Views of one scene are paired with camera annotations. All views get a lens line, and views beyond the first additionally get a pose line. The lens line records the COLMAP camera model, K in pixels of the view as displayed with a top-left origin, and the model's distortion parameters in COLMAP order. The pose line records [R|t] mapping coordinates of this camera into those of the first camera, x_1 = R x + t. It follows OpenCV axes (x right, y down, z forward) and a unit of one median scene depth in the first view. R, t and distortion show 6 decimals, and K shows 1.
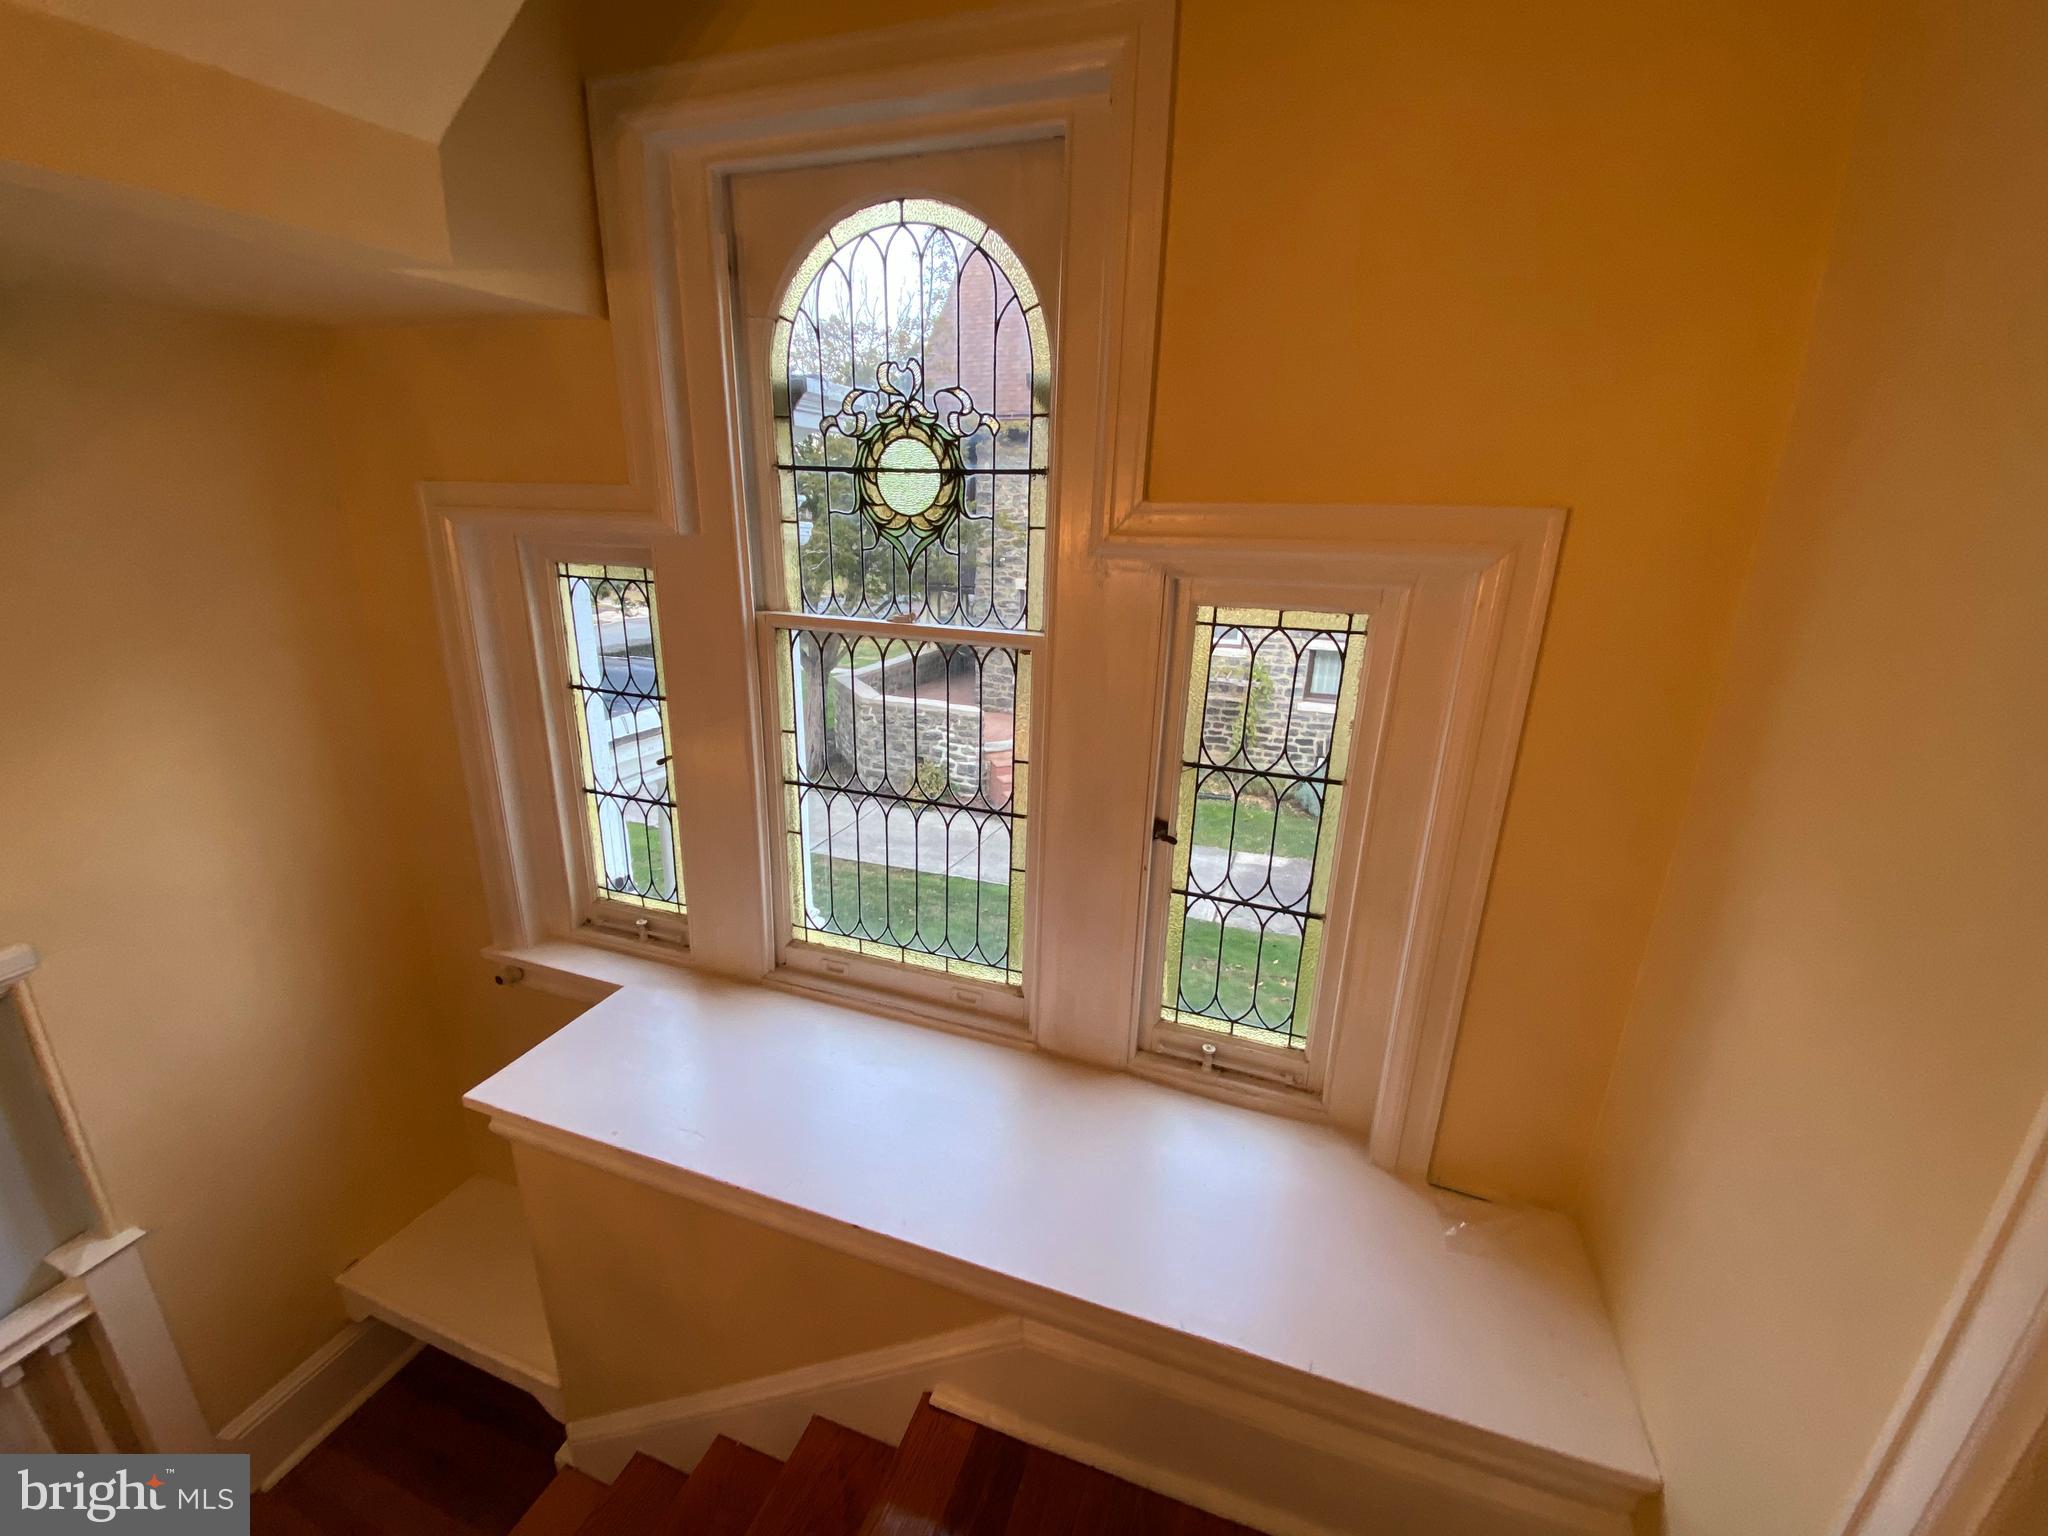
lens RADIAL K [[824.4, 0, 1021.3], [0, 824.4, 761.7], [0, 0, 1]] dist [0.000561, 0.001200]
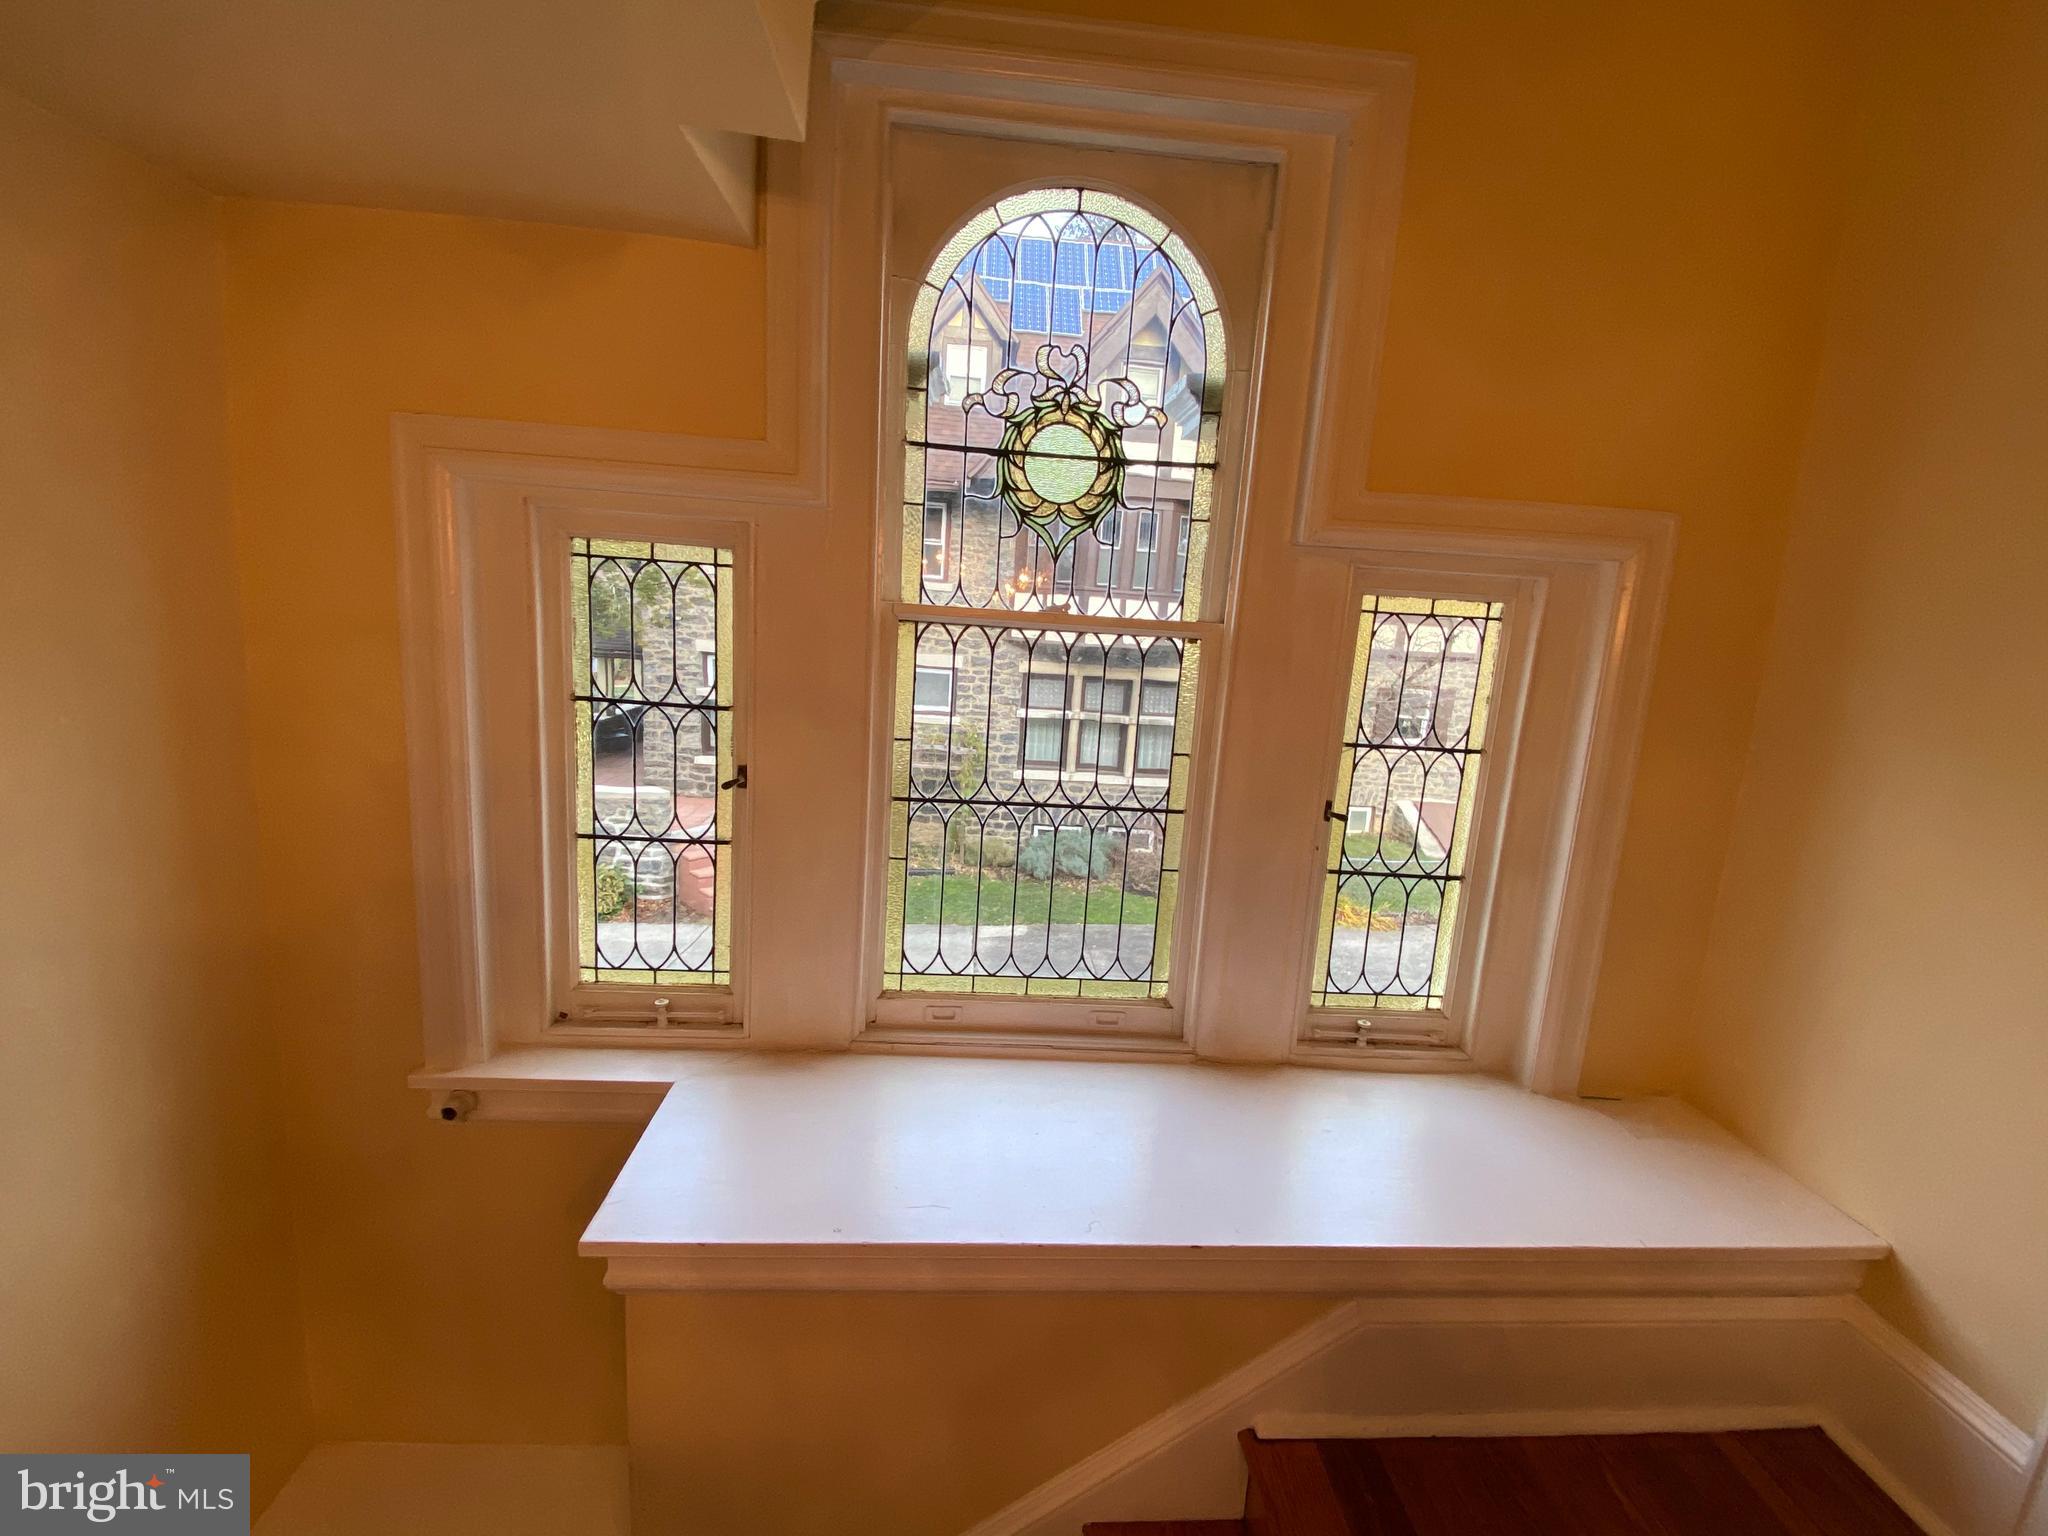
lens RADIAL K [[898.7, 0, 1020.8], [0, 898.7, 760.5], [0, 0, 1]] dist [0.005207, -0.003699]
pose [[0.921531, -0.036554, 0.386580, -0.606090], [0.075070, 0.993549, -0.085004, 0.085665], [-0.380978, 0.107355, 0.918330, 0.092562]]
